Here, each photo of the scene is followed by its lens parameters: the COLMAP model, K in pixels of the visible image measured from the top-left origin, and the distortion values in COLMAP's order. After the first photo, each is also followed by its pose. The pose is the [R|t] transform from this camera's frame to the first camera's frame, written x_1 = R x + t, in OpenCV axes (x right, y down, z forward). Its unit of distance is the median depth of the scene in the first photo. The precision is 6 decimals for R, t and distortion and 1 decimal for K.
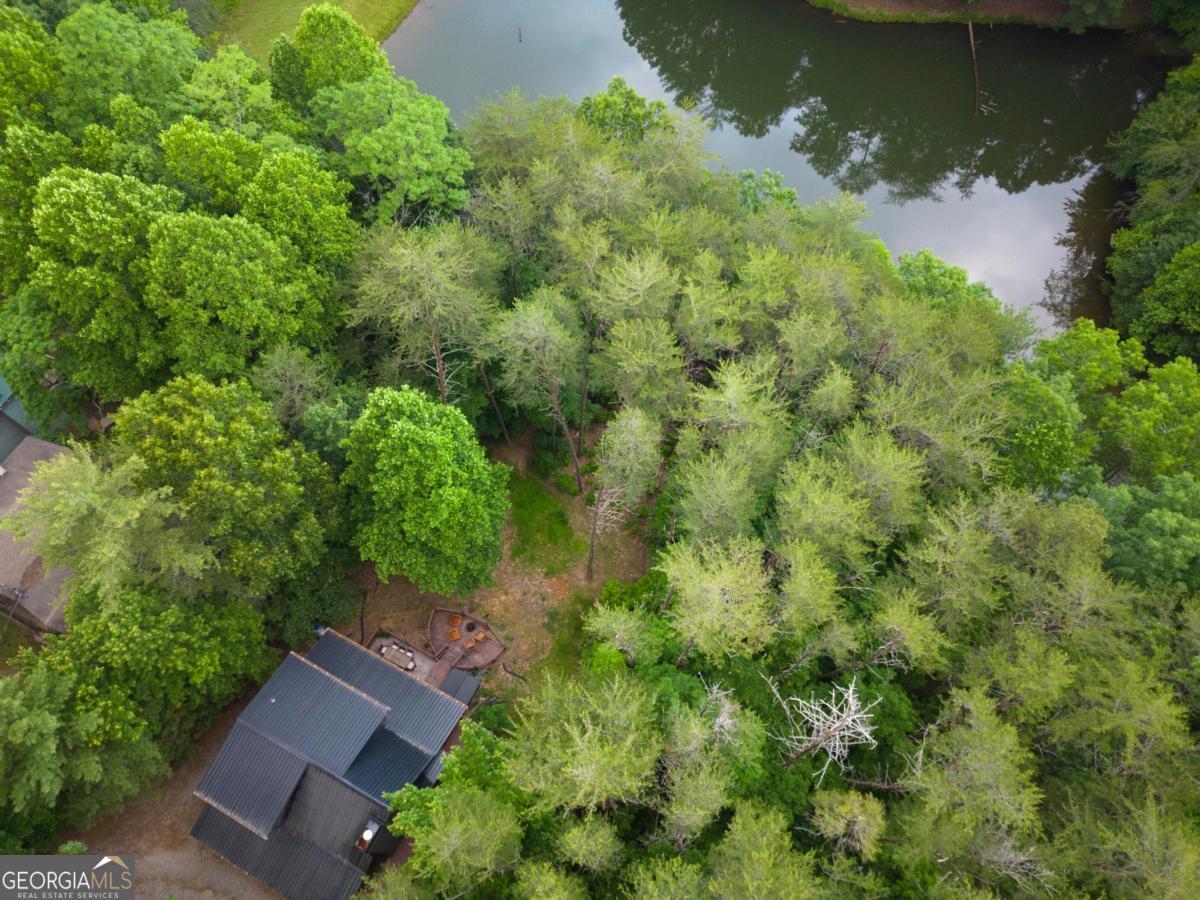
lens RADIAL K [[815.5, 0, 600.0], [0, 815.5, 450.0], [0, 0, 1]] dist [0.056707, -0.057308]
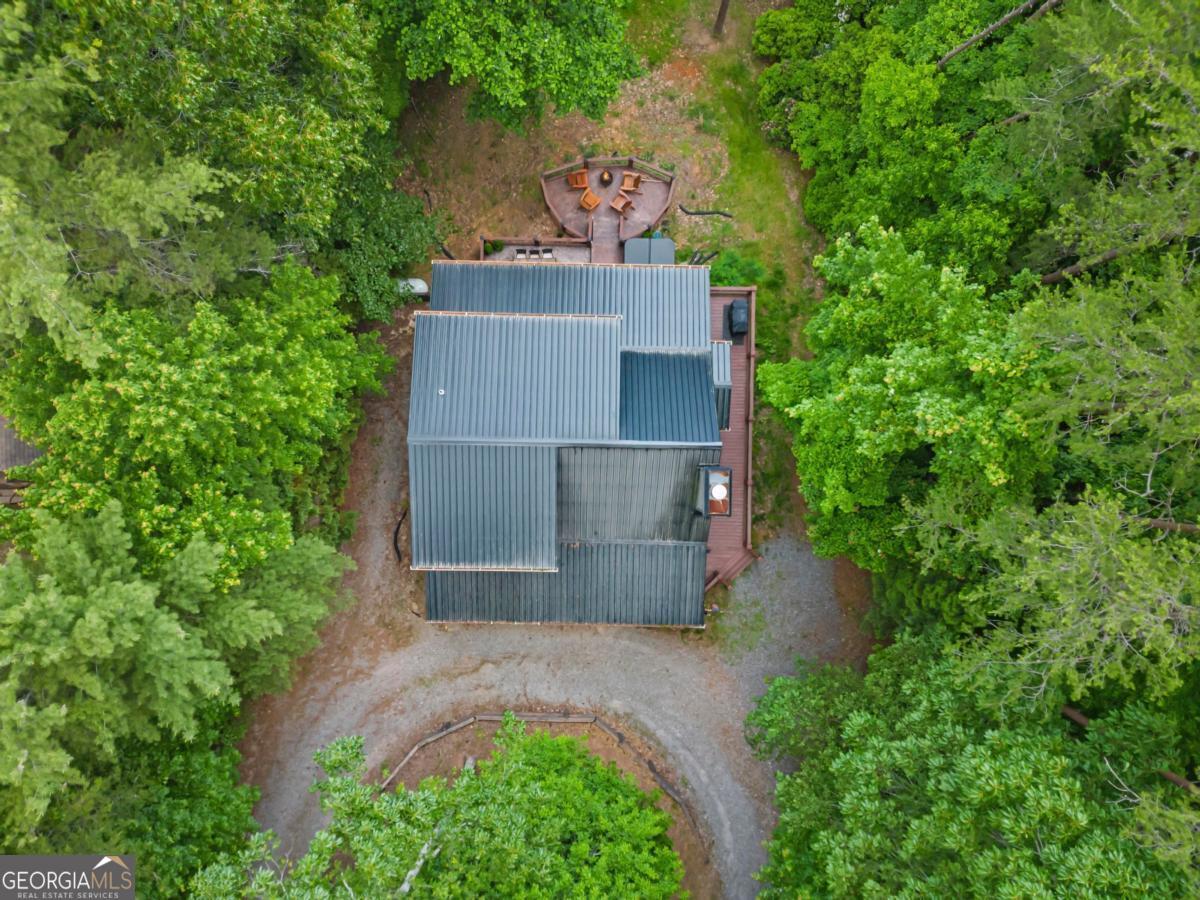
lens RADIAL K [[798.5, 0, 600.0], [0, 798.5, 450.0], [0, 0, 1]] dist [0.000416, -0.045205]
pose [[0.894138, -0.446848, 0.029049, -0.369228], [0.384768, 0.799861, 0.460626, 0.137079], [-0.229065, -0.400687, 0.887119, 0.515958]]
